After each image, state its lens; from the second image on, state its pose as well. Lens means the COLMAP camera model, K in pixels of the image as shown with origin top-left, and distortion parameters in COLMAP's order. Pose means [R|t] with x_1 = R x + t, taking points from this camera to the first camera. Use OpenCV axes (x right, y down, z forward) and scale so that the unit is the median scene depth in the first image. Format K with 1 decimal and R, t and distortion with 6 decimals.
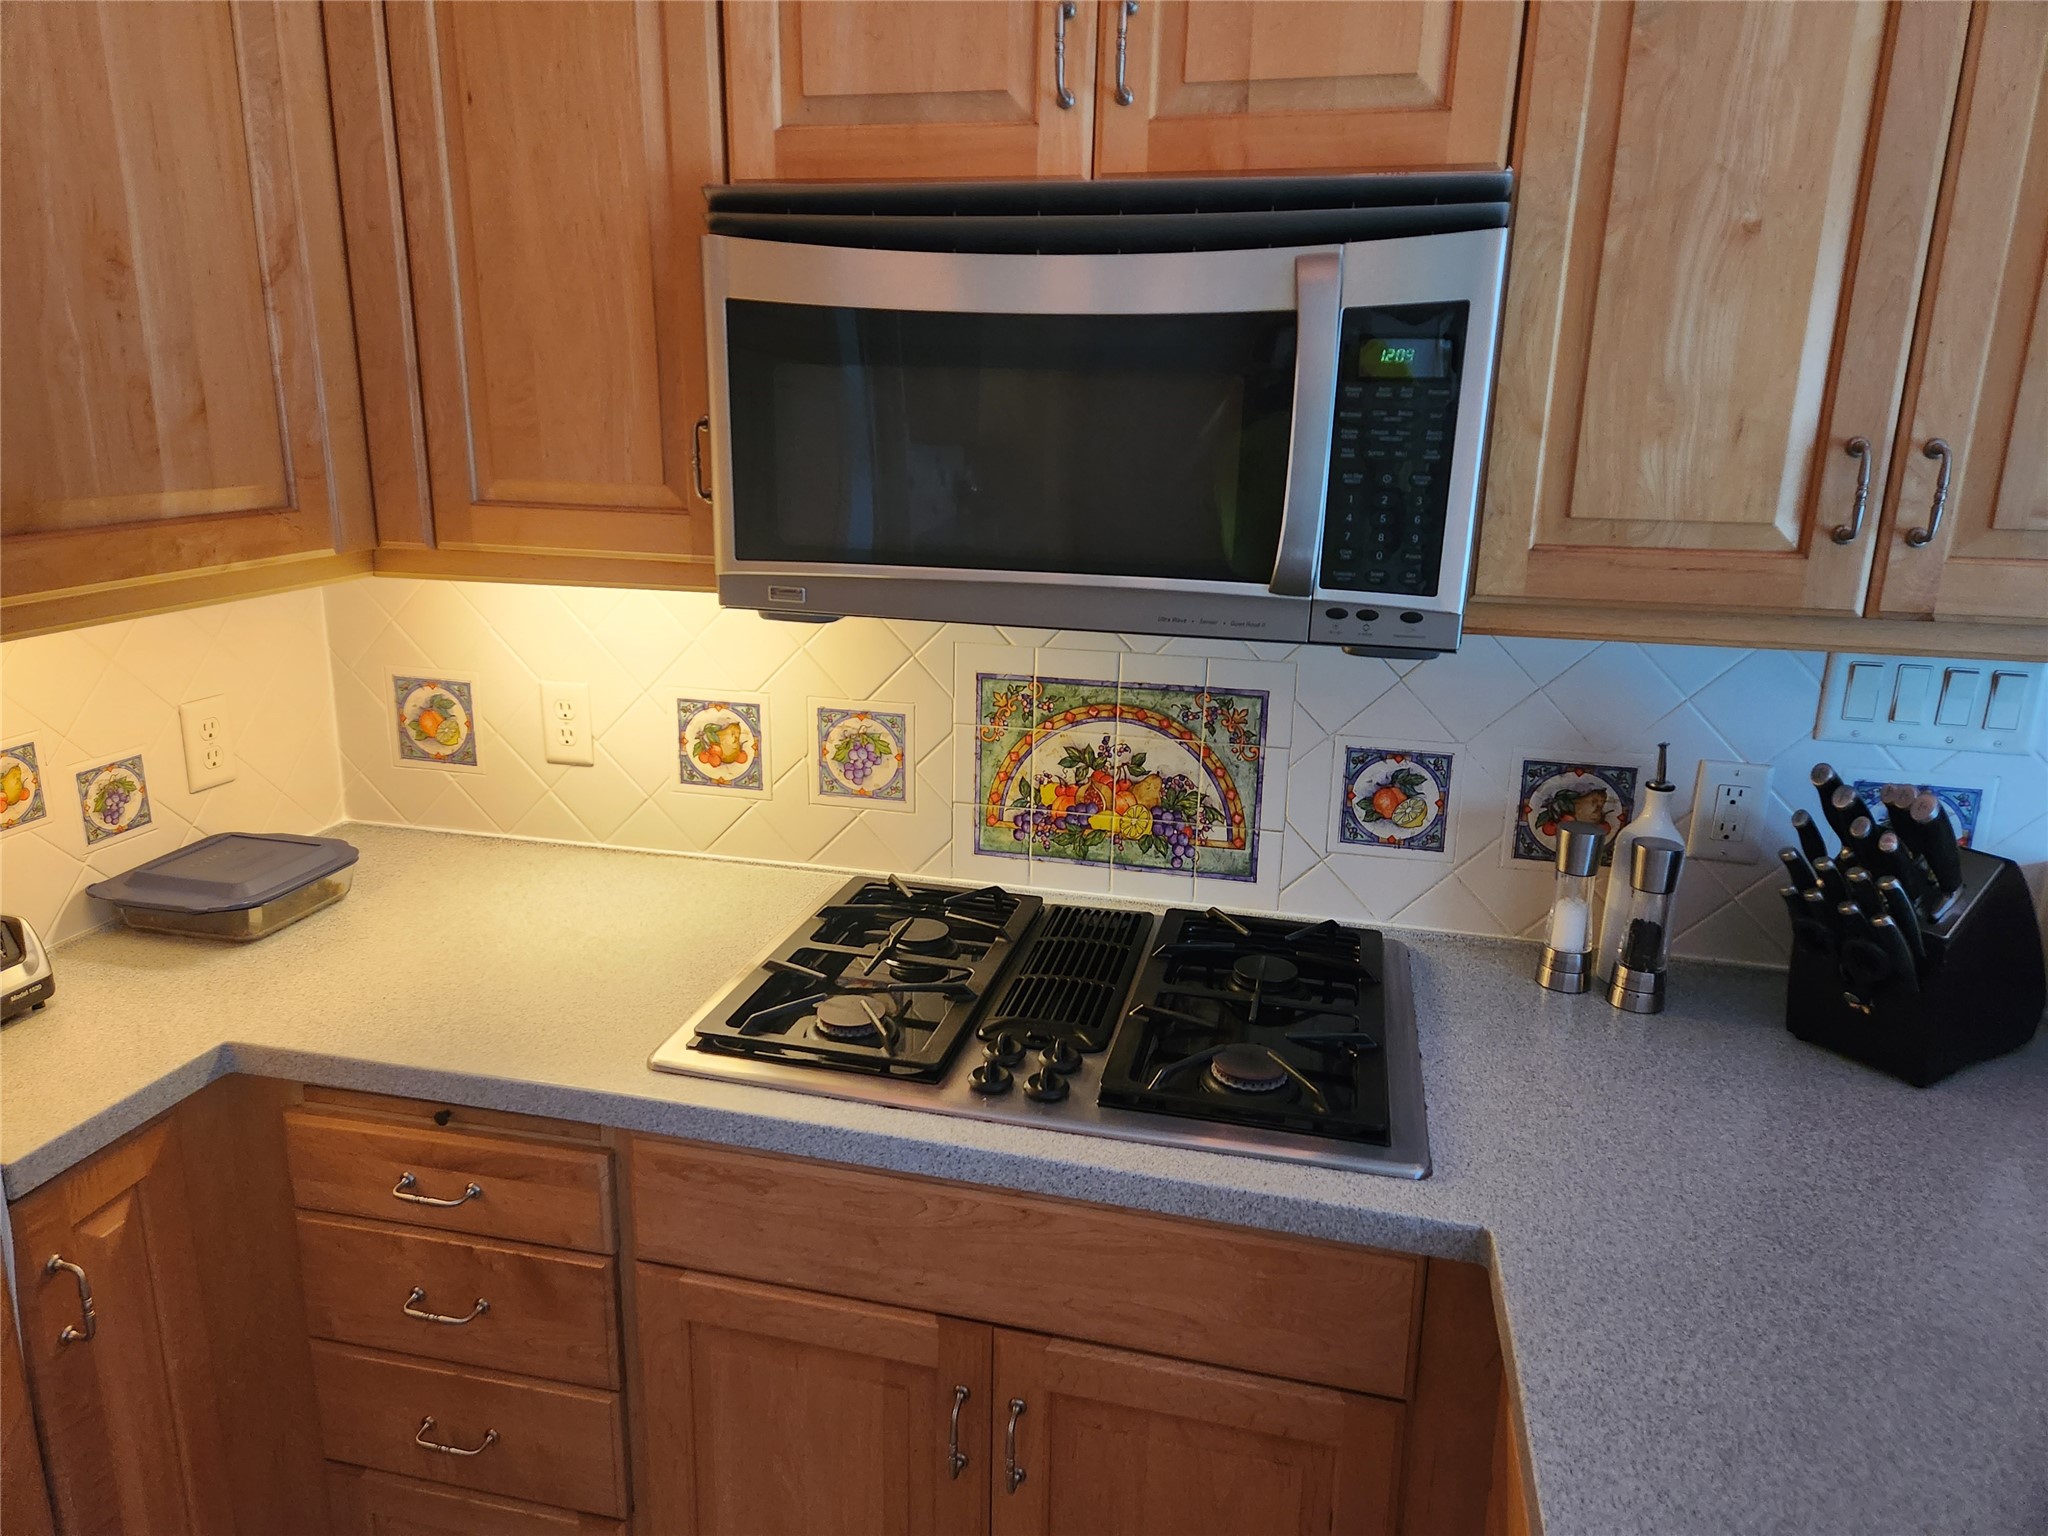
lens RADIAL K [[1397.2, 0, 1012.3], [0, 1397.2, 756.3], [0, 0, 1]] dist [0.099447, -0.089077]
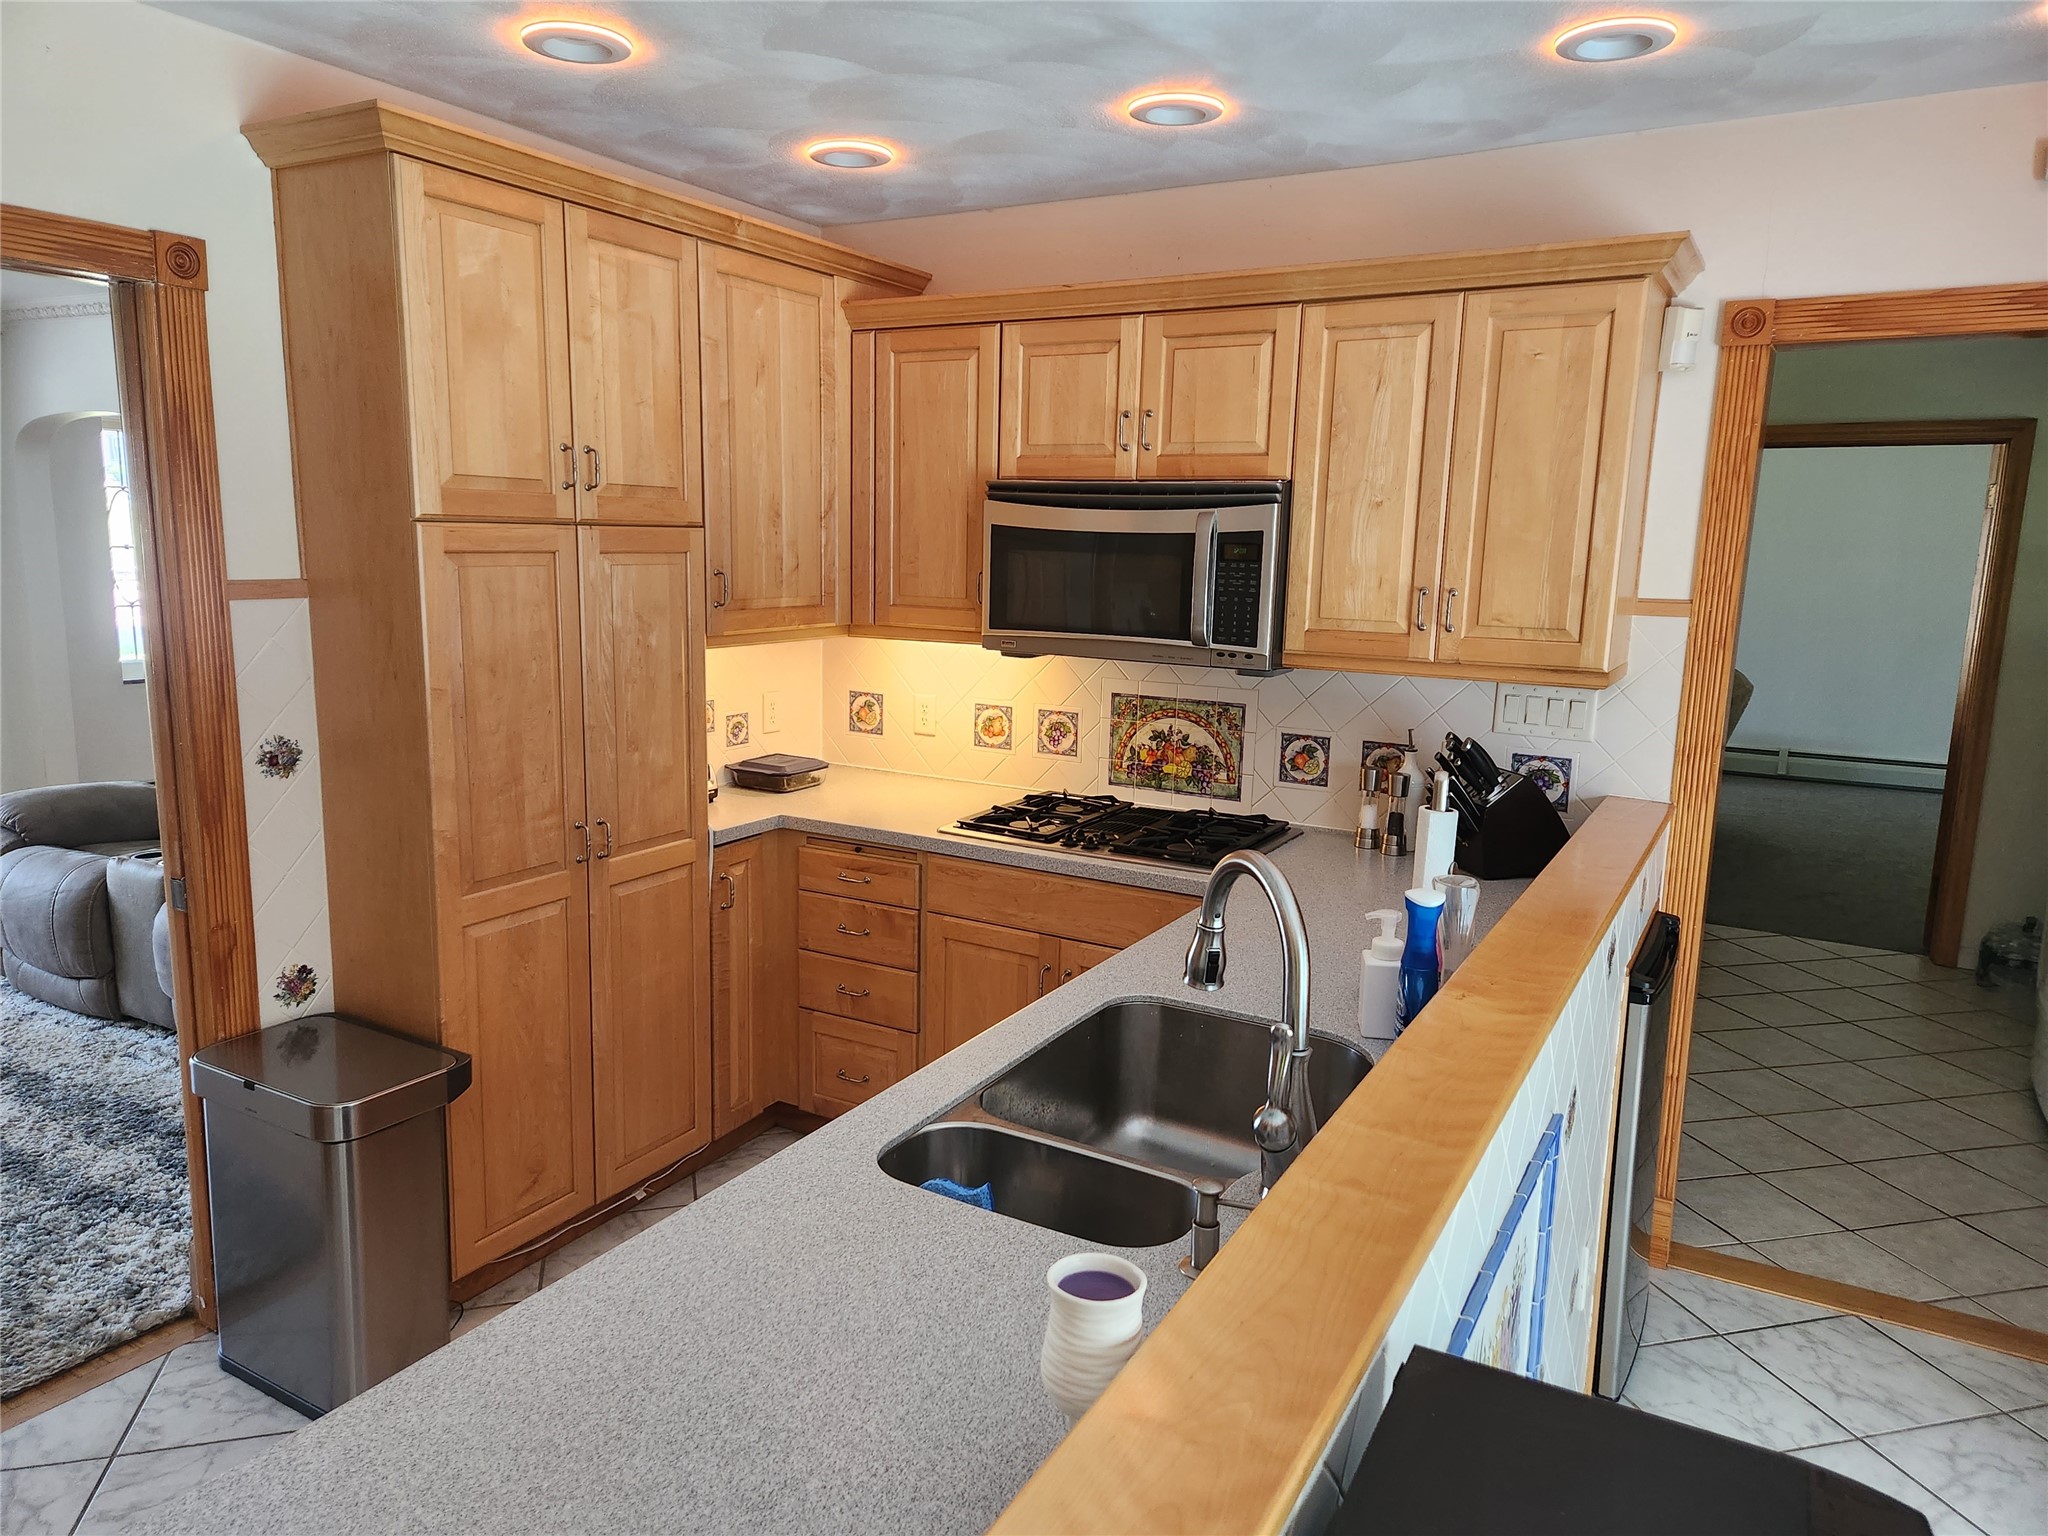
lens RADIAL K [[1346.9, 0, 1009.9], [0, 1346.9, 762.2], [0, 0, 1]] dist [0.096082, -0.078298]
pose [[0.960946, 0.053140, -0.271587, 0.395033], [-0.077204, 0.993905, -0.078693, 0.220670], [0.265750, 0.096587, 0.959191, -0.979009]]
